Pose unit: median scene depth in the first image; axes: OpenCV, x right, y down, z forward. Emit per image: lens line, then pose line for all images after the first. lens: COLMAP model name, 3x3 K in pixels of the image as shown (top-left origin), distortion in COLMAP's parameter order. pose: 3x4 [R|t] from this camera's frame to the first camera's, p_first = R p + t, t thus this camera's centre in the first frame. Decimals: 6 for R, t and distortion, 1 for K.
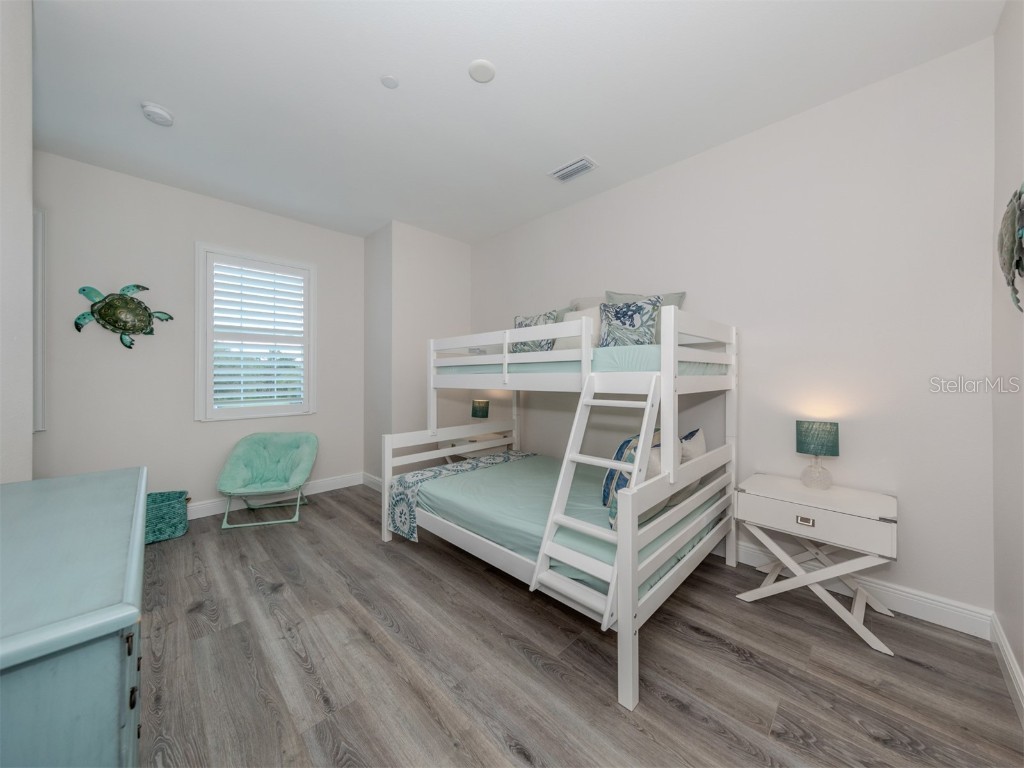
lens RADIAL K [[362.4, 0, 516.7], [0, 362.4, 372.5], [0, 0, 1]] dist [0.011795, -0.000374]
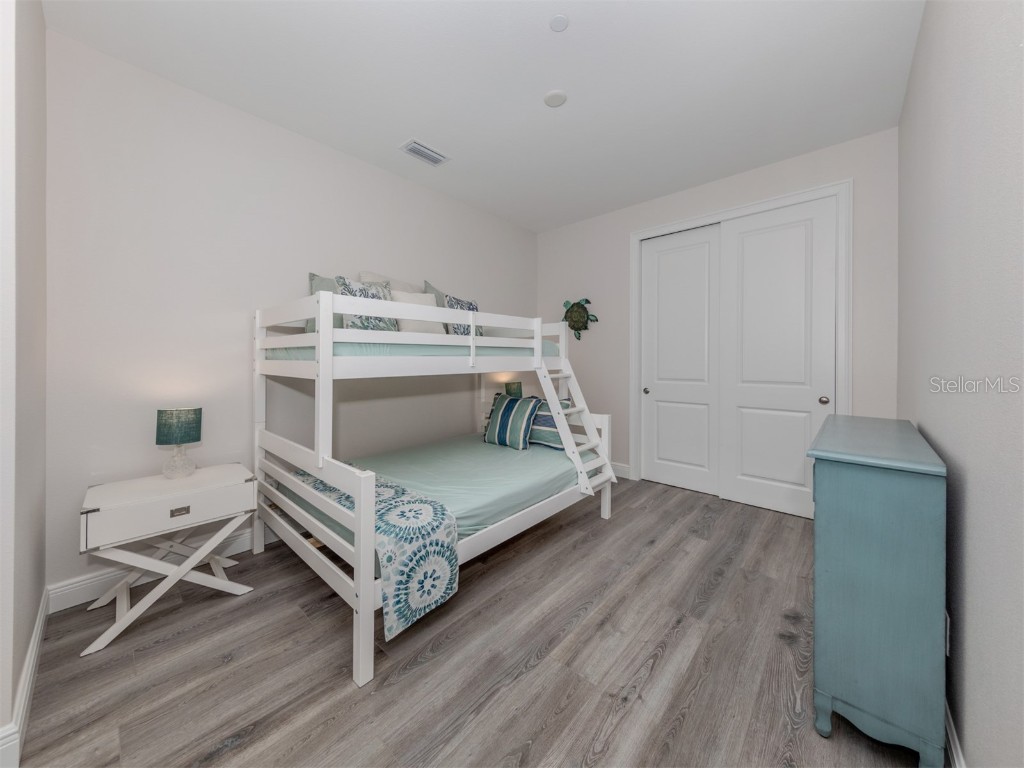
lens RADIAL K [[354.3, 0, 511.9], [0, 354.3, 362.4], [0, 0, 1]] dist [0.005375, -0.000116]
pose [[-0.014355, -0.007197, 0.999871, -1.050992], [-0.004246, 0.999966, 0.007137, 0.012748], [-0.999888, -0.004143, -0.014385, 0.979340]]
